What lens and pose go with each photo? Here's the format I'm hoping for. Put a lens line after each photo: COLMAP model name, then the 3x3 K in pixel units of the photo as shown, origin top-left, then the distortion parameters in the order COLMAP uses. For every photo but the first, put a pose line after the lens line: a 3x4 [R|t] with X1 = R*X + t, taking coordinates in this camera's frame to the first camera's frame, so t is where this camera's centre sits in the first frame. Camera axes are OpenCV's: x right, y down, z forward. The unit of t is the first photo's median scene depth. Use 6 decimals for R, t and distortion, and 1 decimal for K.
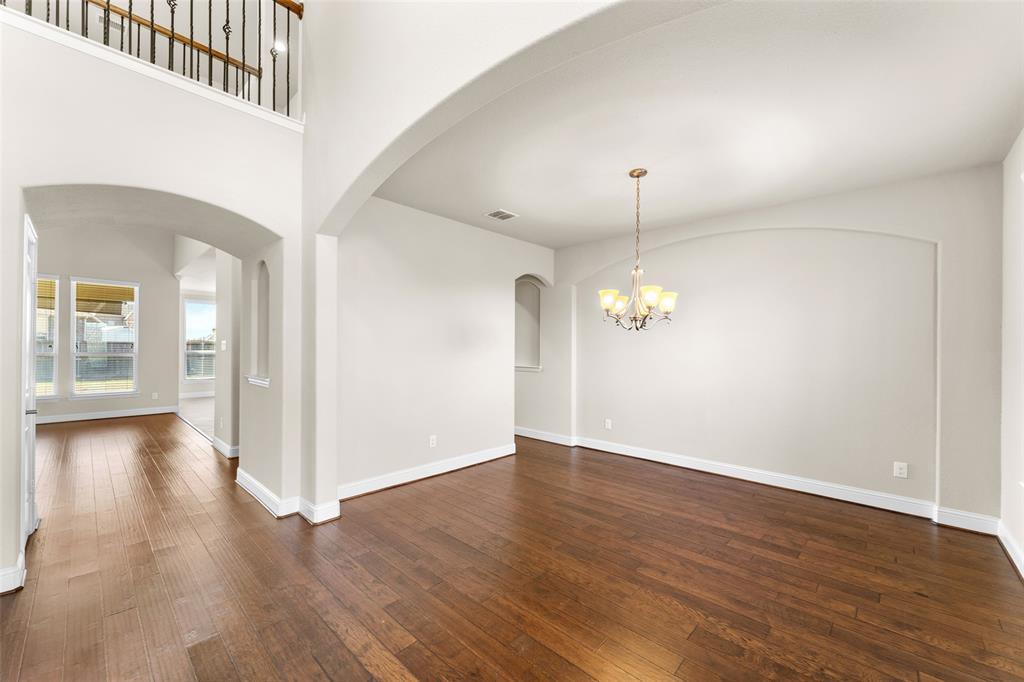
lens RADIAL K [[410.1, 0, 500.5], [0, 410.1, 347.5], [0, 0, 1]] dist [-0.000352, -0.000107]
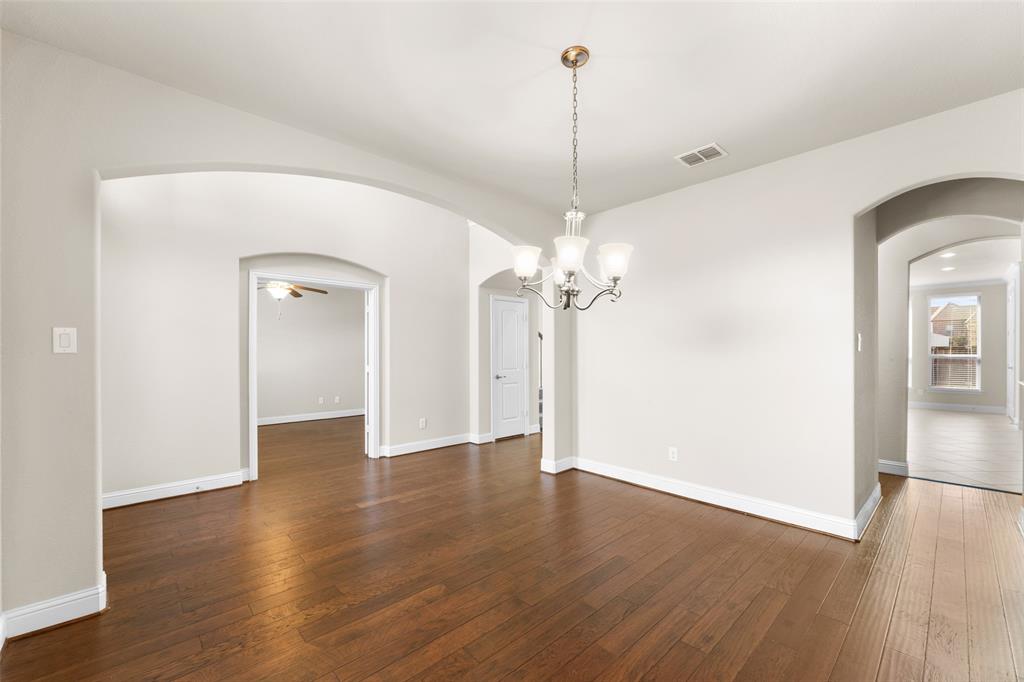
lens RADIAL K [[414.7, 0, 505.8], [0, 414.7, 353.9], [0, 0, 1]] dist [-0.000541, -0.000018]
pose [[-0.055935, -0.000262, -0.998434, 0.933193], [0.003171, 0.999995, -0.000440, 0.022131], [0.998429, -0.003191, -0.055934, 0.895946]]
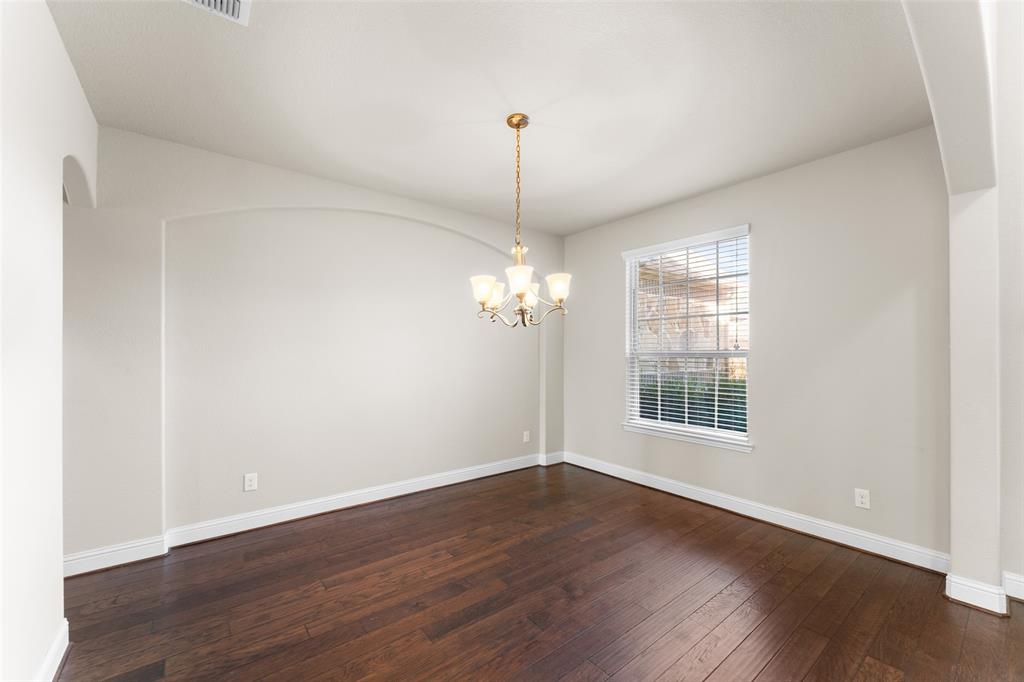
lens RADIAL K [[410.1, 0, 500.5], [0, 410.1, 347.5], [0, 0, 1]] dist [-0.000352, -0.000107]
pose [[0.132035, 0.000559, 0.991245, -0.415031], [-0.000538, 1.000000, -0.000492, -0.003395], [-0.991245, -0.000468, 0.132035, 0.898748]]
